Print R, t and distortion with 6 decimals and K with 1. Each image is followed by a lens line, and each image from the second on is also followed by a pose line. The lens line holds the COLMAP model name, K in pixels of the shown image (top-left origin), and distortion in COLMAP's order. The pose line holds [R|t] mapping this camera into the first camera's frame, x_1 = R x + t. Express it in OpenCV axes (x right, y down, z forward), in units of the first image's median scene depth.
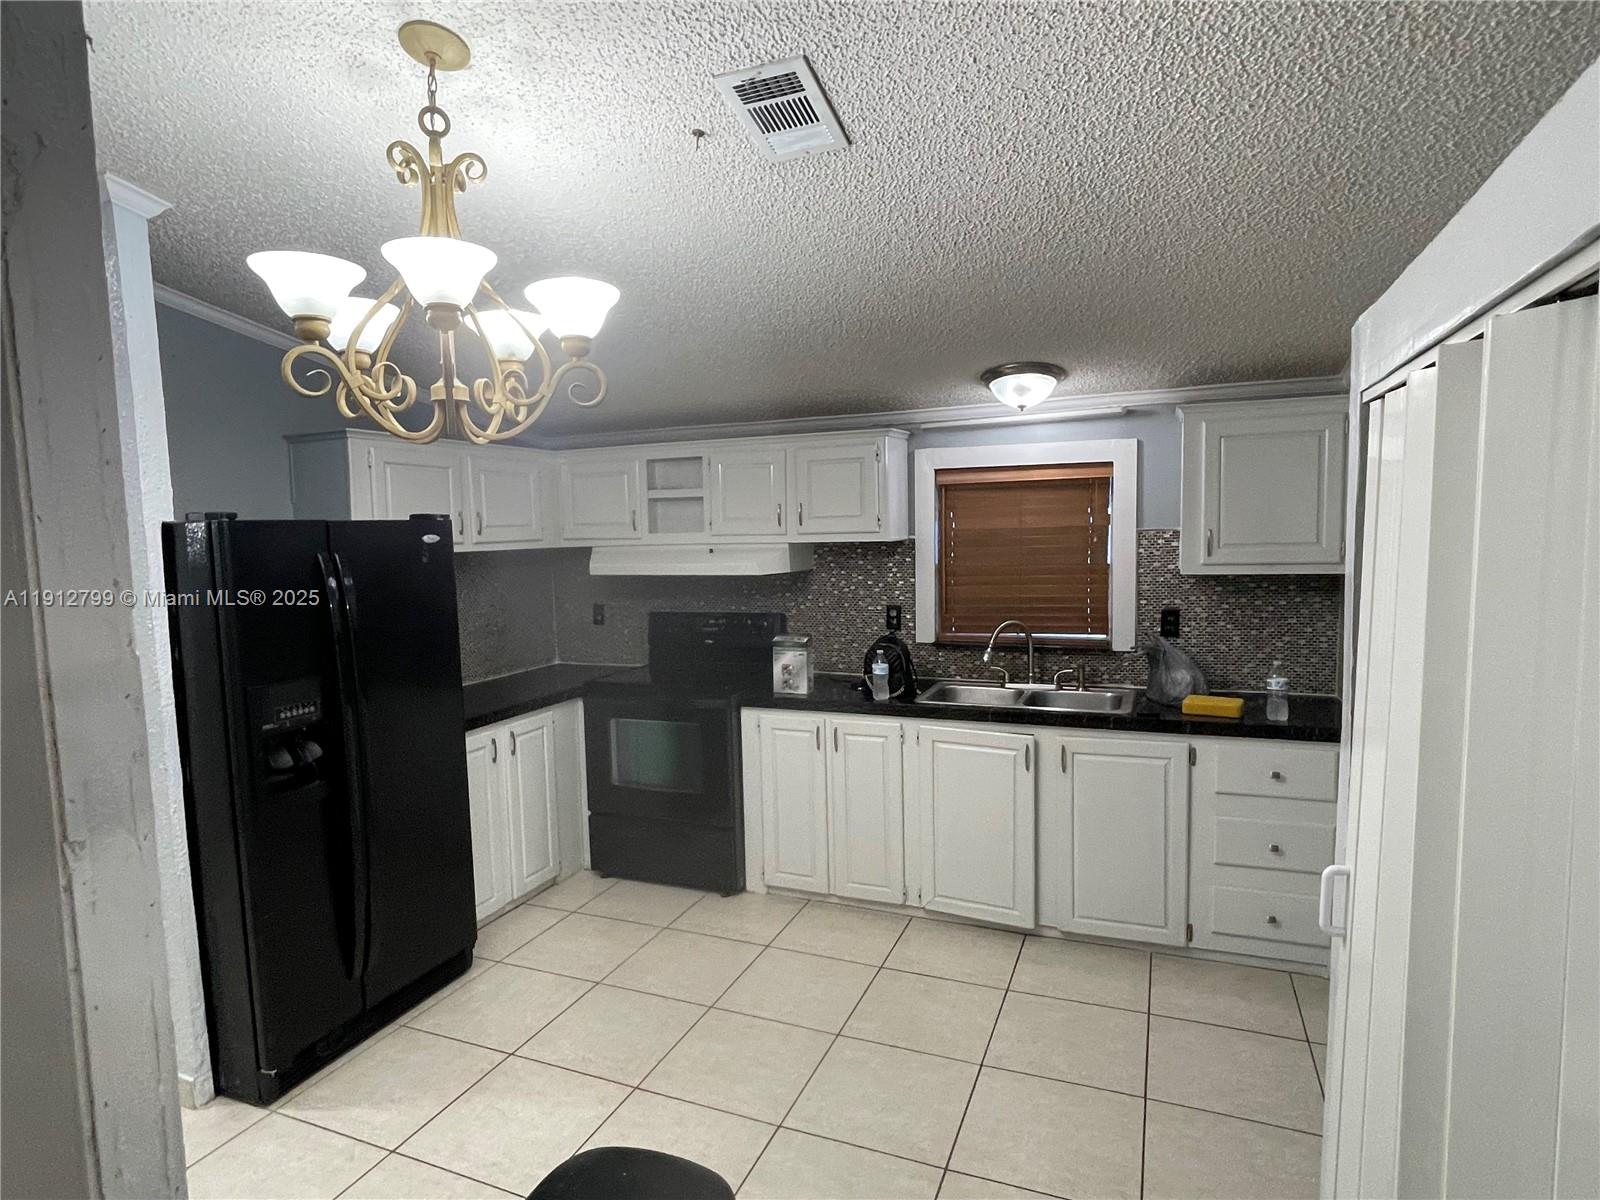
lens RADIAL K [[866.8, 0, 803.8], [0, 866.8, 606.6], [0, 0, 1]] dist [-0.000490, -0.000457]
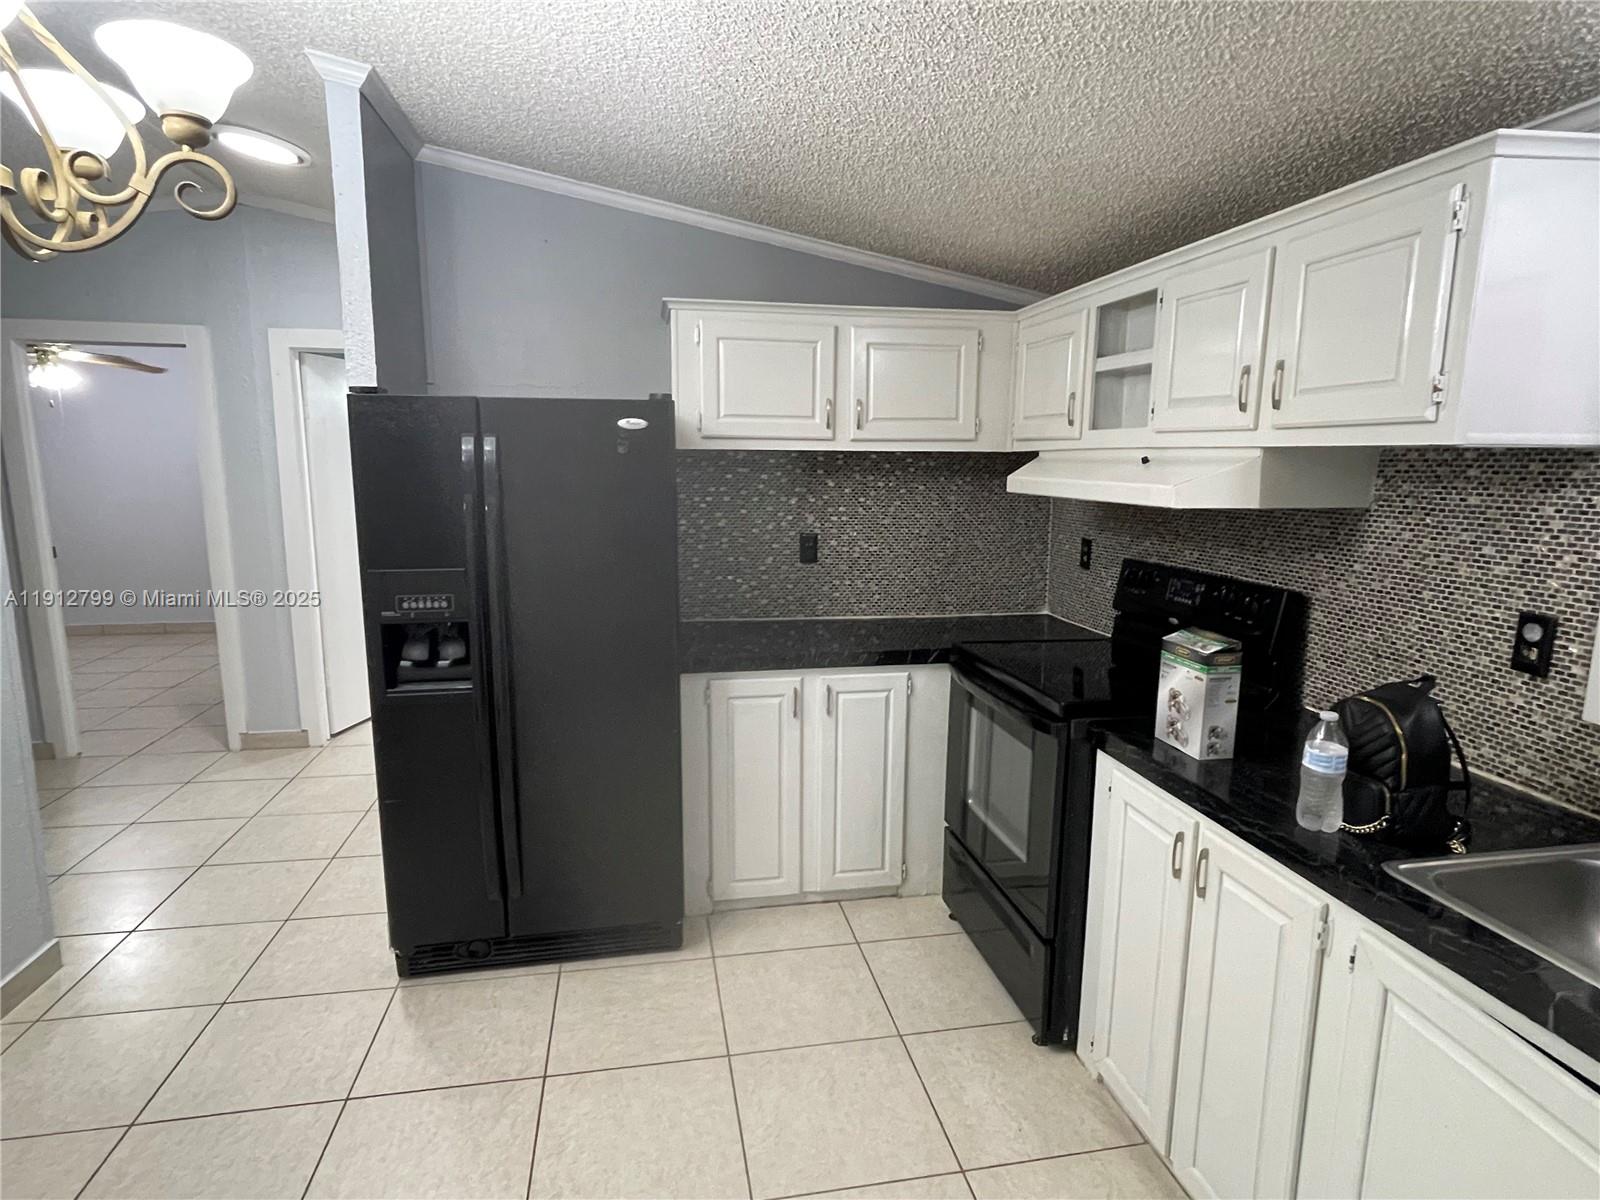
lens RADIAL K [[866.8, 0, 803.8], [0, 866.8, 606.6], [0, 0, 1]] dist [-0.000490, -0.000457]
pose [[0.541539, 0.169521, -0.823406, 0.263181], [-0.095910, 0.985521, 0.139819, -0.029859], [0.835186, 0.003256, 0.549957, 0.531969]]
